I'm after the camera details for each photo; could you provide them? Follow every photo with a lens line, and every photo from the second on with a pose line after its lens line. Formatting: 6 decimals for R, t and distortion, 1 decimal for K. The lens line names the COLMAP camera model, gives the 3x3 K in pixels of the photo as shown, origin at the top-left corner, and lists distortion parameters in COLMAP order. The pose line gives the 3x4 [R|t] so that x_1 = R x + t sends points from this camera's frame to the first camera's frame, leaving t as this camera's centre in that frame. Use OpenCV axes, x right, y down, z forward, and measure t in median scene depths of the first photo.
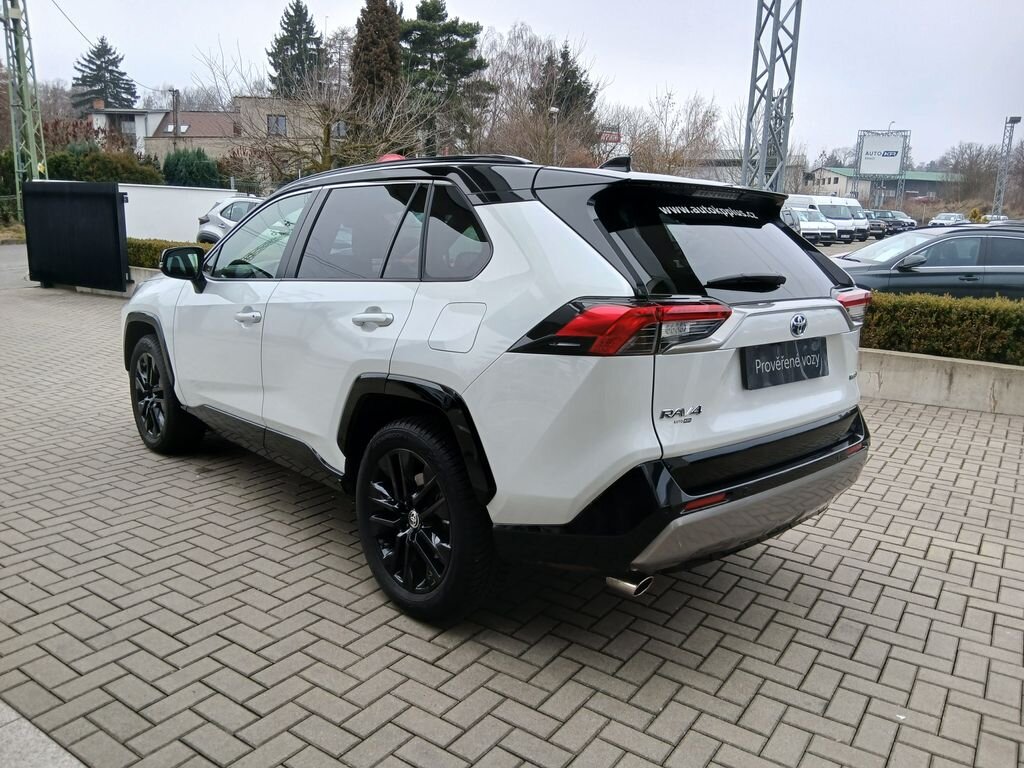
lens RADIAL K [[782.8, 0, 512.0], [0, 782.8, 384.0], [0, 0, 1]] dist [0.005838, -0.009689]
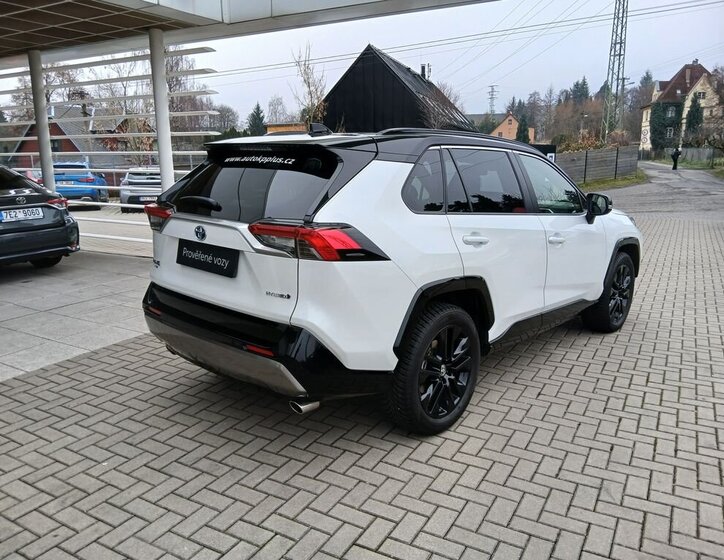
lens RADIAL K [[565.5, 0, 366.4], [0, 565.5, 283.1], [0, 0, 1]] dist [0.081883, -0.142623]
pose [[0.086631, 0.188362, -0.978271, 0.082982], [-0.202604, 0.964773, 0.167822, -0.012886], [0.975421, 0.183663, 0.121743, 0.066250]]
